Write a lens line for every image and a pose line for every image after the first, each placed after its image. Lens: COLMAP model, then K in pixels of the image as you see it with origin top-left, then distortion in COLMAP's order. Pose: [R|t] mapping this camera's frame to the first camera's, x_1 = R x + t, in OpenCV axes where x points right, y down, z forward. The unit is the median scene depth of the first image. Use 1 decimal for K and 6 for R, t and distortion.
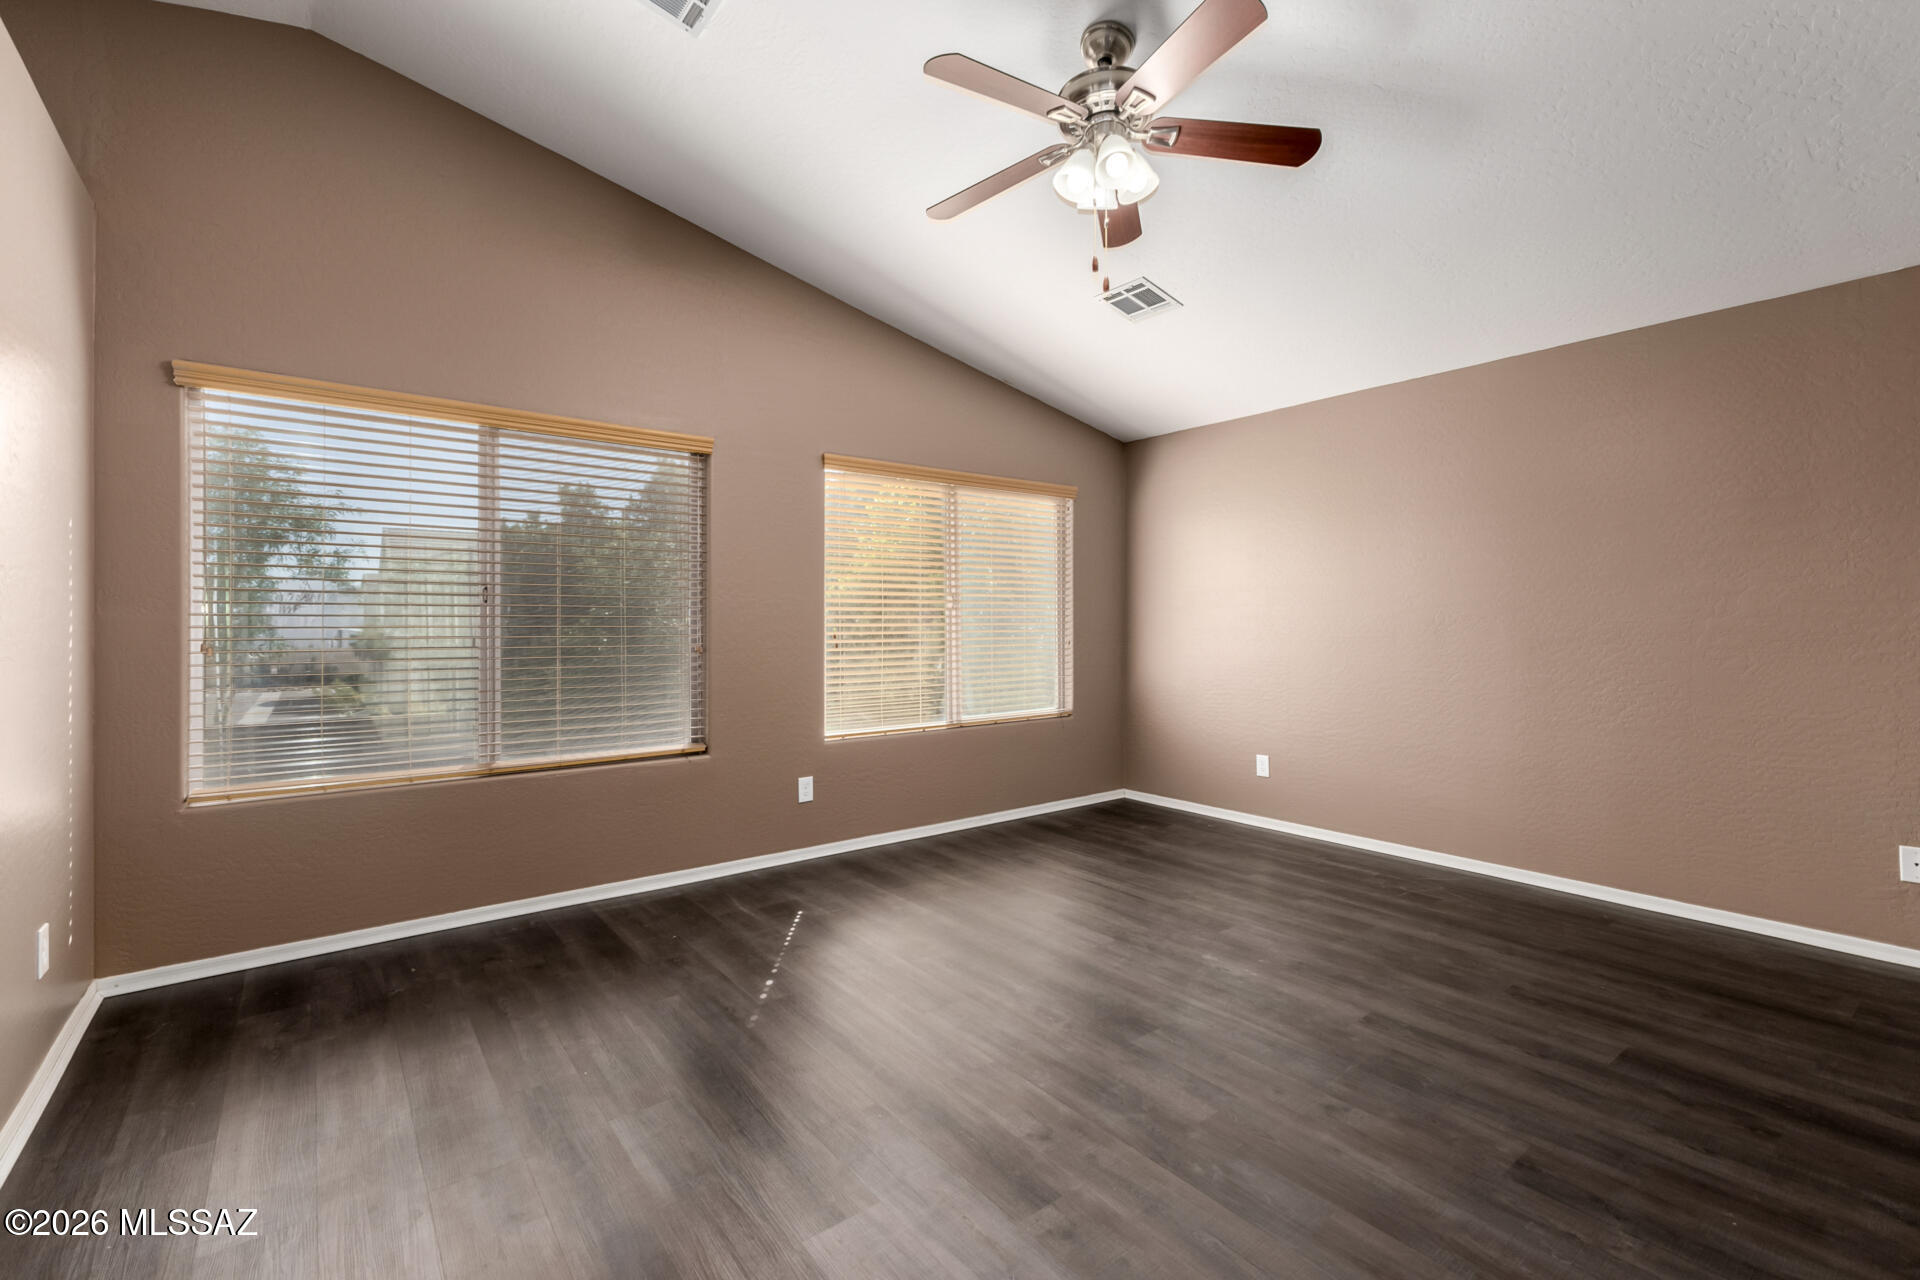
lens RADIAL K [[846.3, 0, 959.0], [0, 846.3, 636.1], [0, 0, 1]] dist [0.000805, -0.000303]
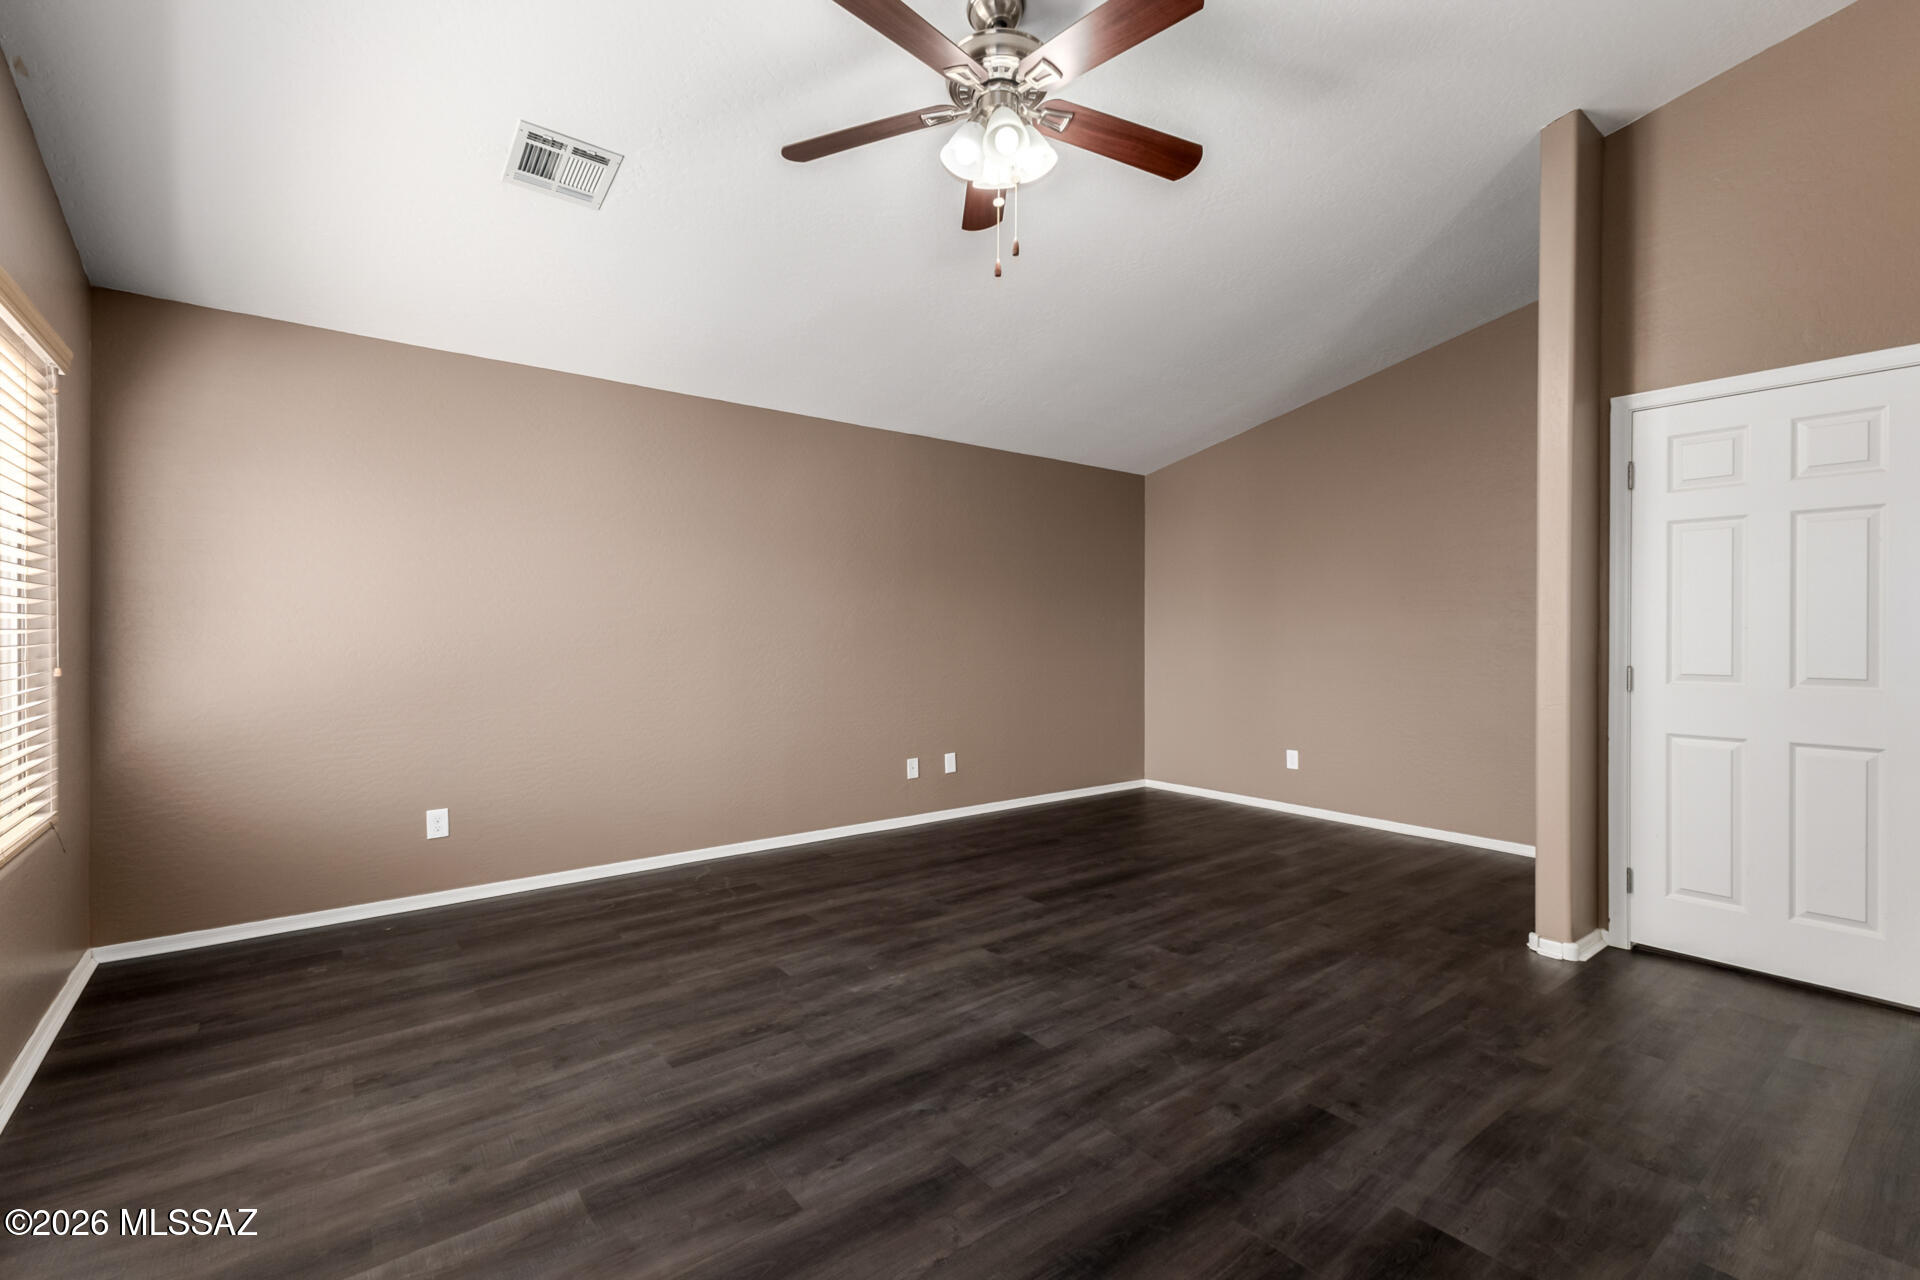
lens RADIAL K [[846.3, 0, 949.8], [0, 846.3, 639.8], [0, 0, 1]] dist [0.000805, -0.000303]
pose [[-0.008722, -0.007051, 0.999937, -0.698053], [0.013803, 0.999879, 0.007171, -0.015624], [-0.999867, 0.013864, -0.008623, 0.973292]]
